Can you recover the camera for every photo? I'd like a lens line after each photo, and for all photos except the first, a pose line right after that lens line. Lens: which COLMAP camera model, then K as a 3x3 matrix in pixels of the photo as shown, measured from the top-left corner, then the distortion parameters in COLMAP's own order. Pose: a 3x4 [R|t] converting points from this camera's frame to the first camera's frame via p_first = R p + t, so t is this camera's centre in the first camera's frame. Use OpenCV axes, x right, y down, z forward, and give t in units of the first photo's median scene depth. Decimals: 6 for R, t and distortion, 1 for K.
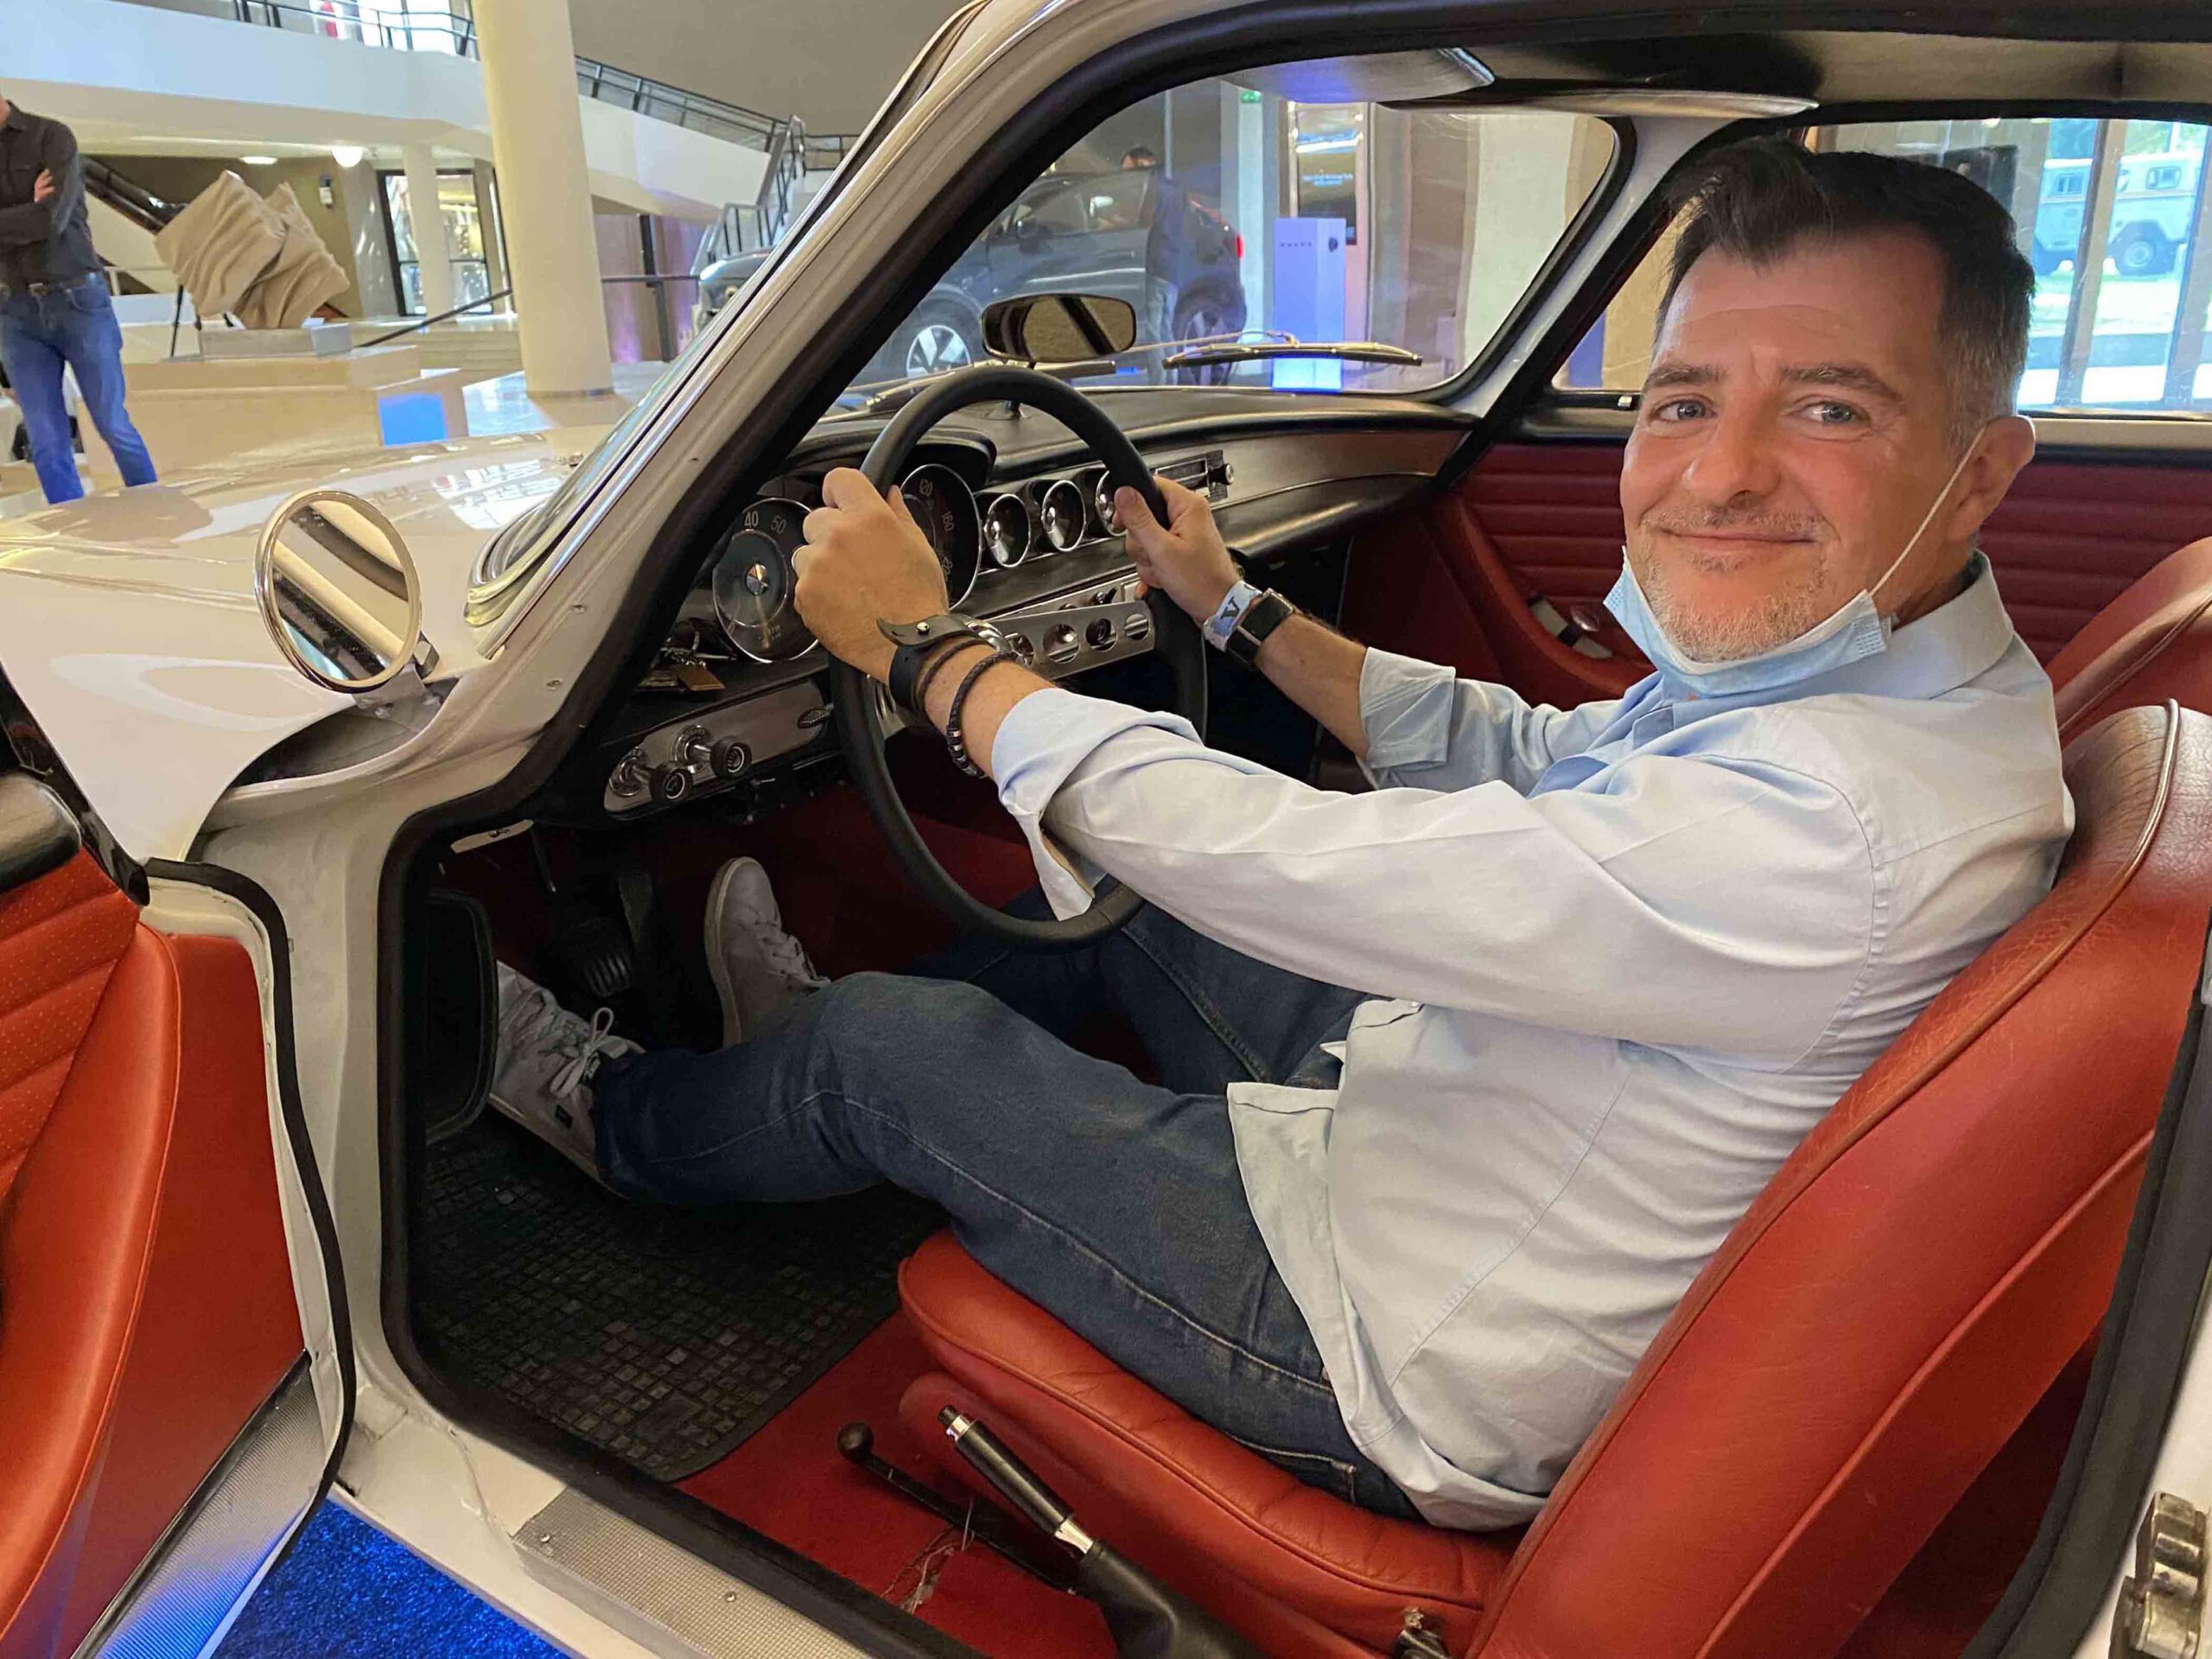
lens RADIAL K [[1689.8, 0, 1111.6], [0, 1689.8, 834.6], [0, 0, 1]] dist [0.009453, 0.003776]
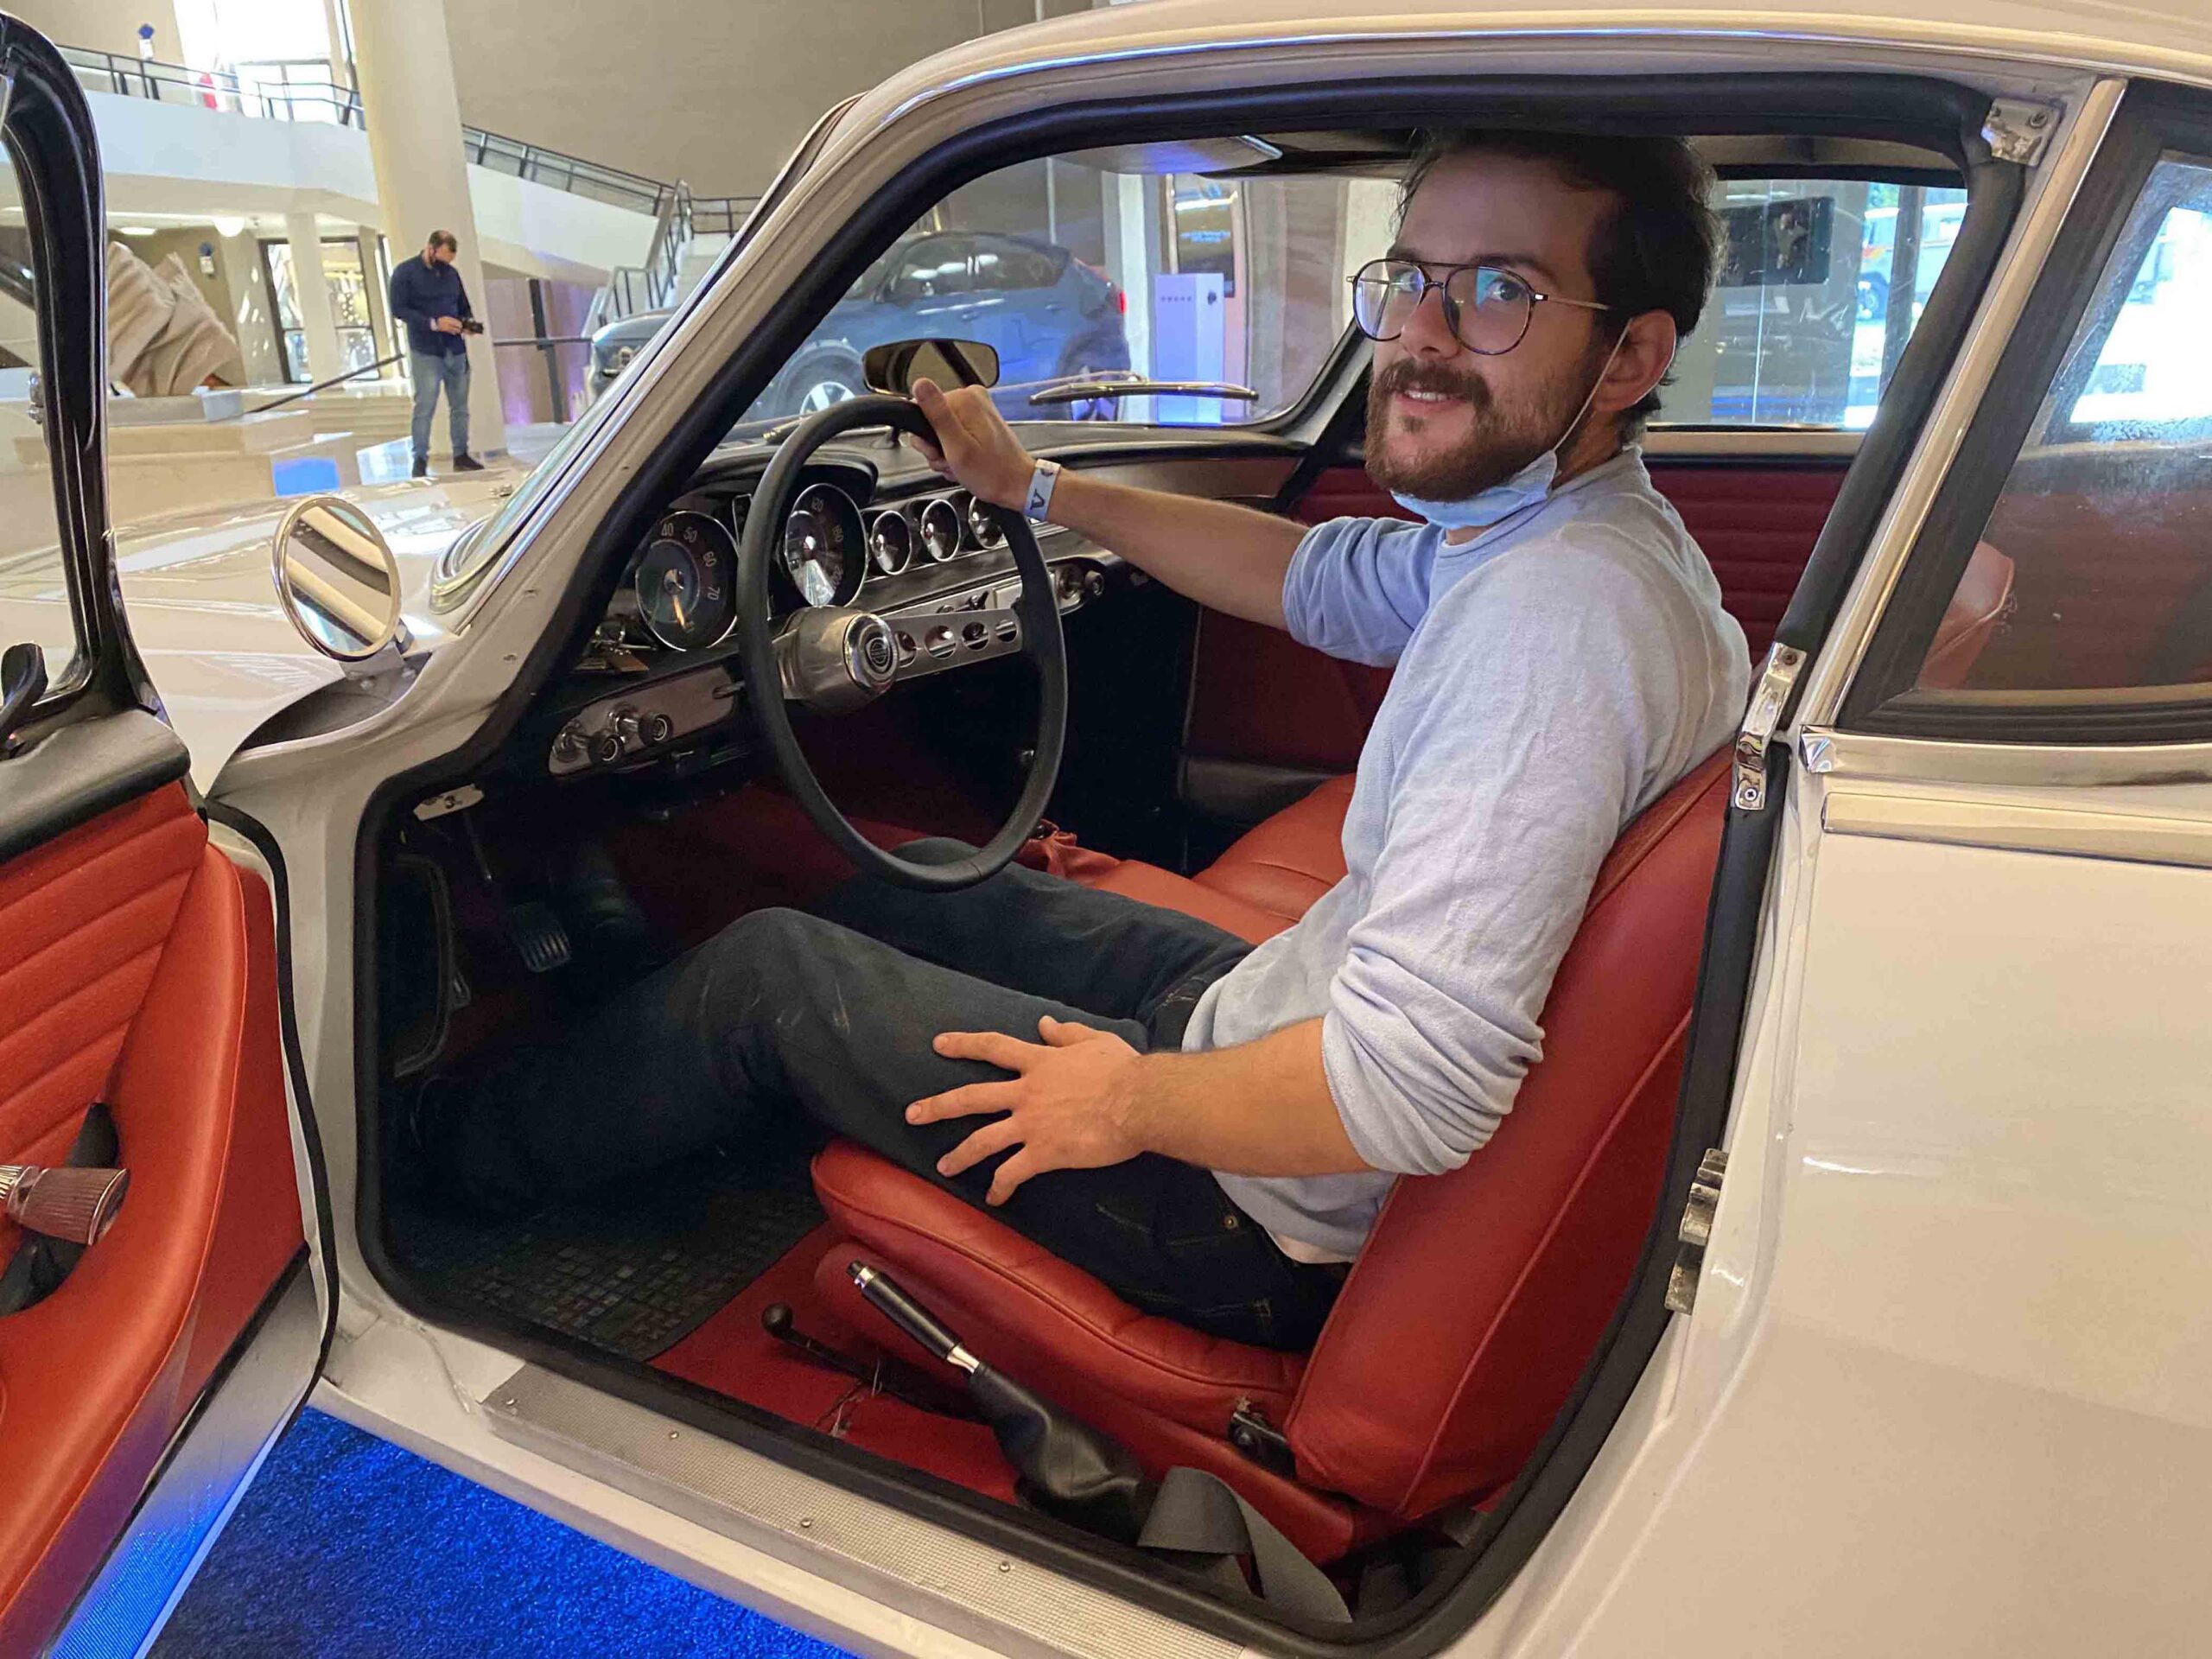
lens RADIAL K [[1693.3, 0, 1101.7], [0, 1693.3, 833.8], [0, 0, 1]] dist [0.000351, 0.003386]
pose [[0.998328, -0.029401, 0.049766, 0.017731], [0.030932, 0.999063, -0.030279, 0.054734], [-0.048829, 0.031767, 0.998302, -0.141491]]
